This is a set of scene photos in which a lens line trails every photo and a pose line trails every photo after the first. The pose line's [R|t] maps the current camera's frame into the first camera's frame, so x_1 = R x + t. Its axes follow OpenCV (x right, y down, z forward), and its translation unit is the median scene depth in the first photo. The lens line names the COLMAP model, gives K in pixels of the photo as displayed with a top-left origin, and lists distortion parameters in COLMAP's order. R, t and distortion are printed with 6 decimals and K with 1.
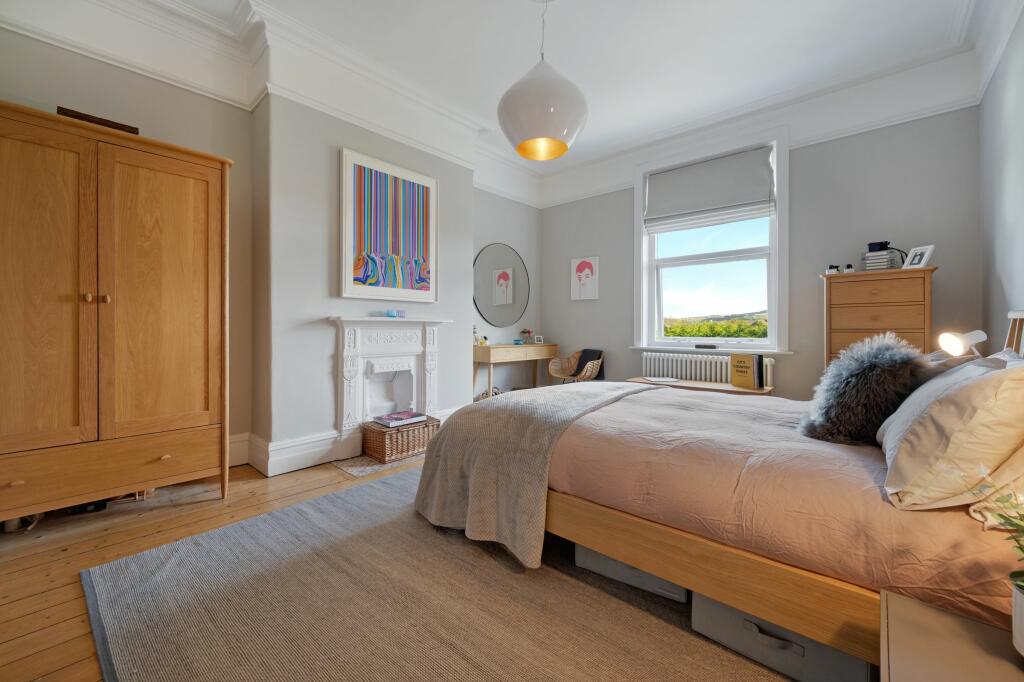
lens RADIAL K [[405.5, 0, 512.0], [0, 405.5, 326.8], [0, 0, 1]] dist [-0.000669, -0.000103]
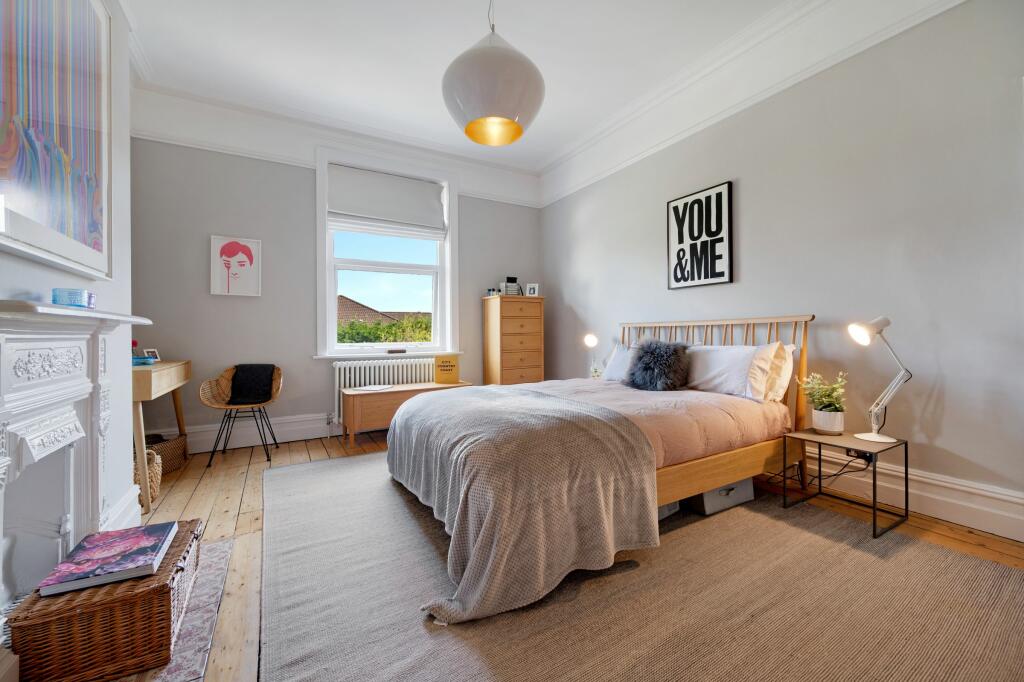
lens RADIAL K [[405.5, 0, 510.5], [0, 405.5, 331.7], [0, 0, 1]] dist [-0.000669, -0.000103]
pose [[0.323966, -0.000646, 0.946068, -0.459466], [0.007447, 0.999971, -0.001868, 0.001713], [-0.946039, 0.007650, 0.323962, 0.410722]]
